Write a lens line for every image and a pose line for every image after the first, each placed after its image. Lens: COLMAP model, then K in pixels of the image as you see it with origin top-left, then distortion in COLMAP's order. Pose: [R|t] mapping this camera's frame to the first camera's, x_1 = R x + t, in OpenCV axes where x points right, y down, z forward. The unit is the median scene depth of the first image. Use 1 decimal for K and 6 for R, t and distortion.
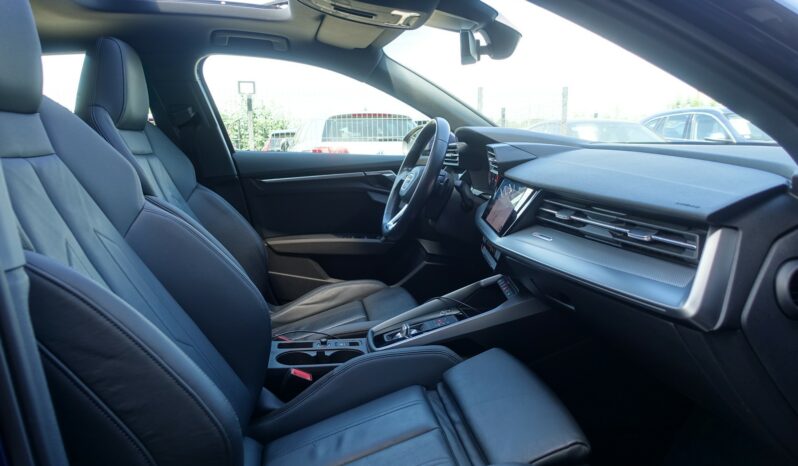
lens RADIAL K [[542.0, 0, 399.0], [0, 542.0, 233.0], [0, 0, 1]] dist [0.000191, -0.001486]
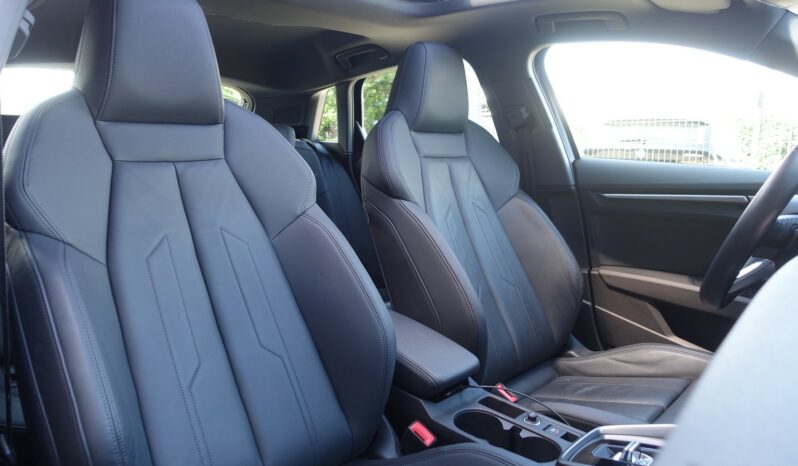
lens RADIAL K [[546.3, 0, 399.0], [0, 546.3, 243.4], [0, 0, 1]] dist [0.001438, -0.000398]
pose [[0.602173, 0.160716, -0.782022, 0.235017], [-0.142830, 0.985412, 0.092533, -0.062541], [0.785486, 0.055976, 0.616343, 0.285336]]
